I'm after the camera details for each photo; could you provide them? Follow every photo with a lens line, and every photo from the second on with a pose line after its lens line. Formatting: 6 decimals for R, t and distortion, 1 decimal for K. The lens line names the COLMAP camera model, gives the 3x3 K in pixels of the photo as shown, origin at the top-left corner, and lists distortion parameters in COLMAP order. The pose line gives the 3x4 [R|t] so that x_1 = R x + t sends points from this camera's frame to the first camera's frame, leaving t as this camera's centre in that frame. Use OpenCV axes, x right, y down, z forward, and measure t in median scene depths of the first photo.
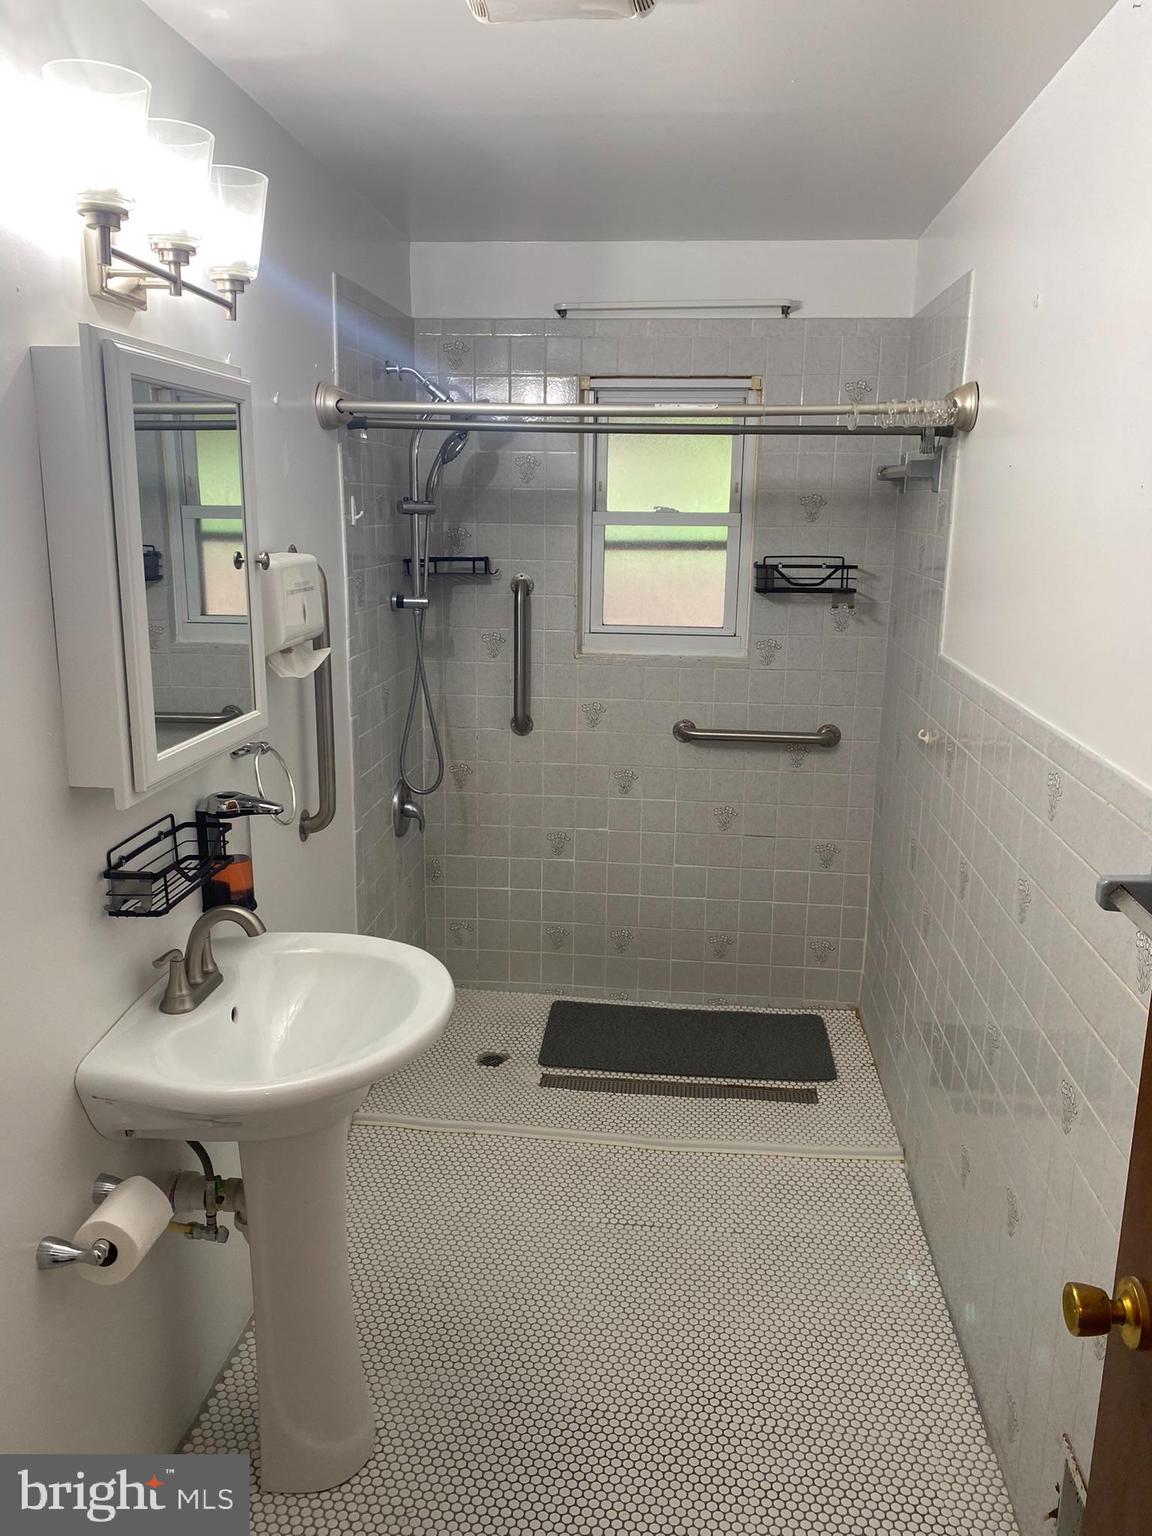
lens RADIAL K [[1166.9, 0, 576.0], [0, 1166.9, 768.0], [0, 0, 1]] dist [-0.055177, 0.000679]
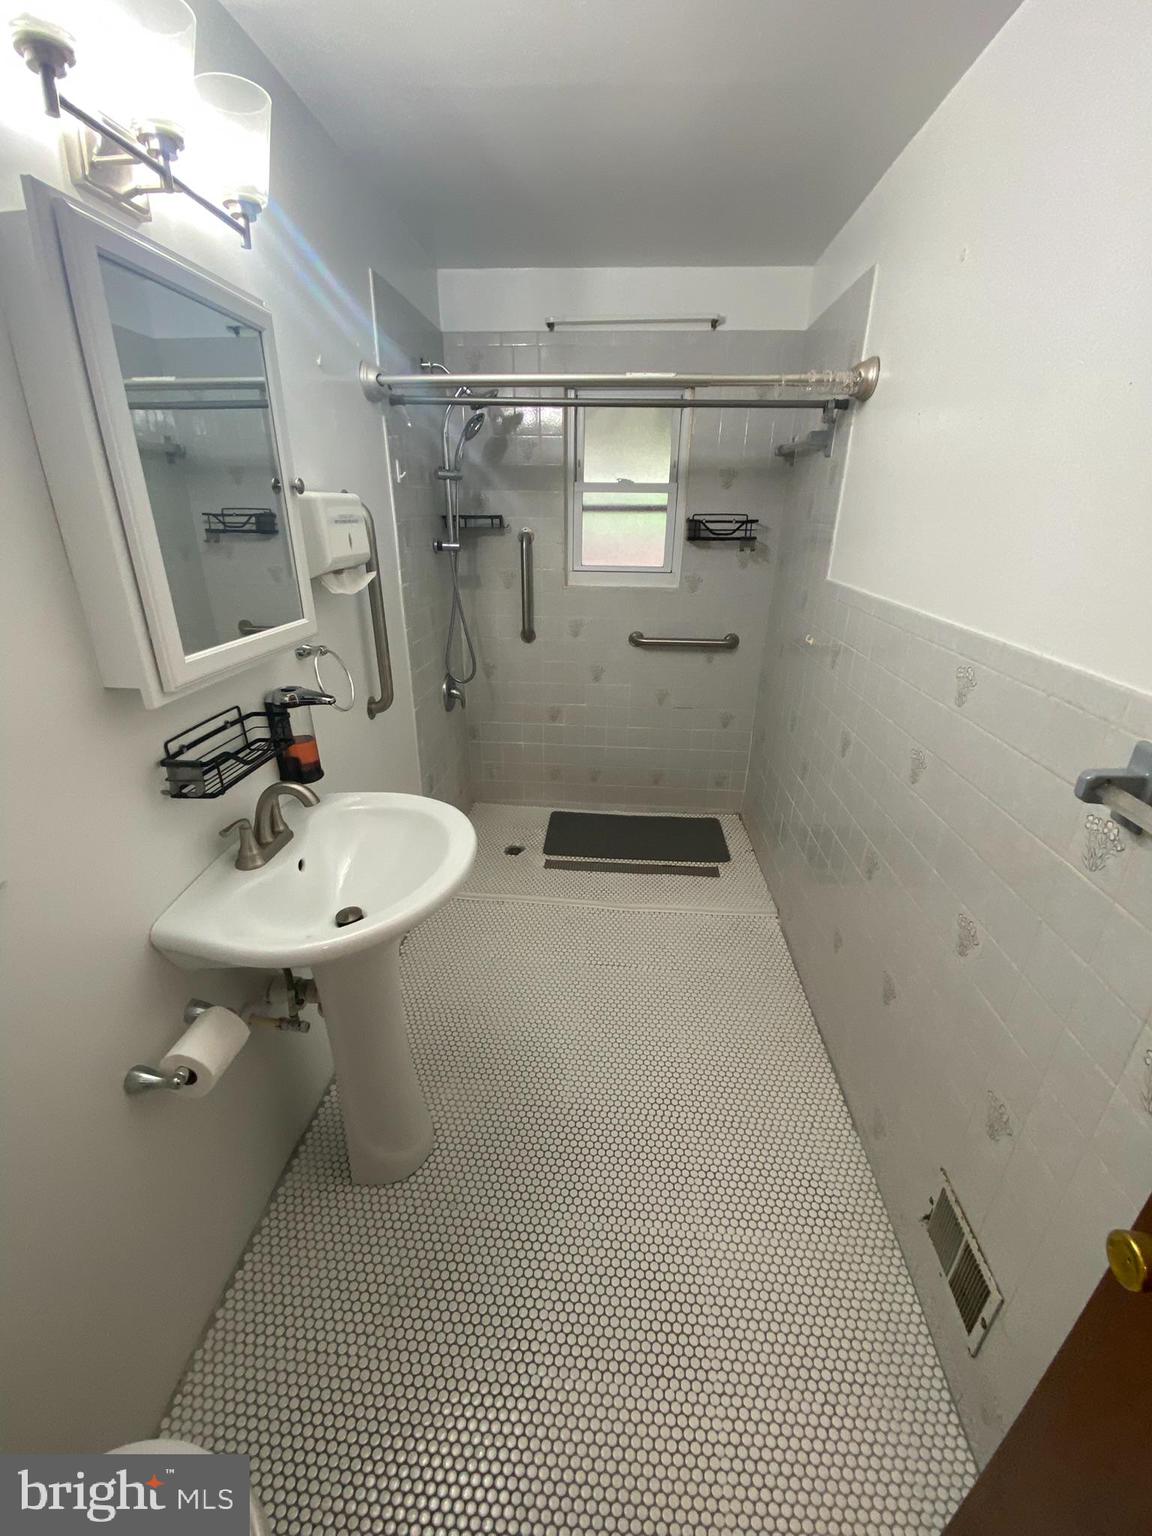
lens RADIAL K [[615.2, 0, 580.4], [0, 615.2, 765.5], [0, 0, 1]] dist [0.011890, -0.016247]
pose [[0.999435, -0.012351, 0.031274, -0.008798], [0.007032, 0.986301, 0.164805, -0.002279], [-0.032881, -0.164492, 0.985830, 0.280685]]
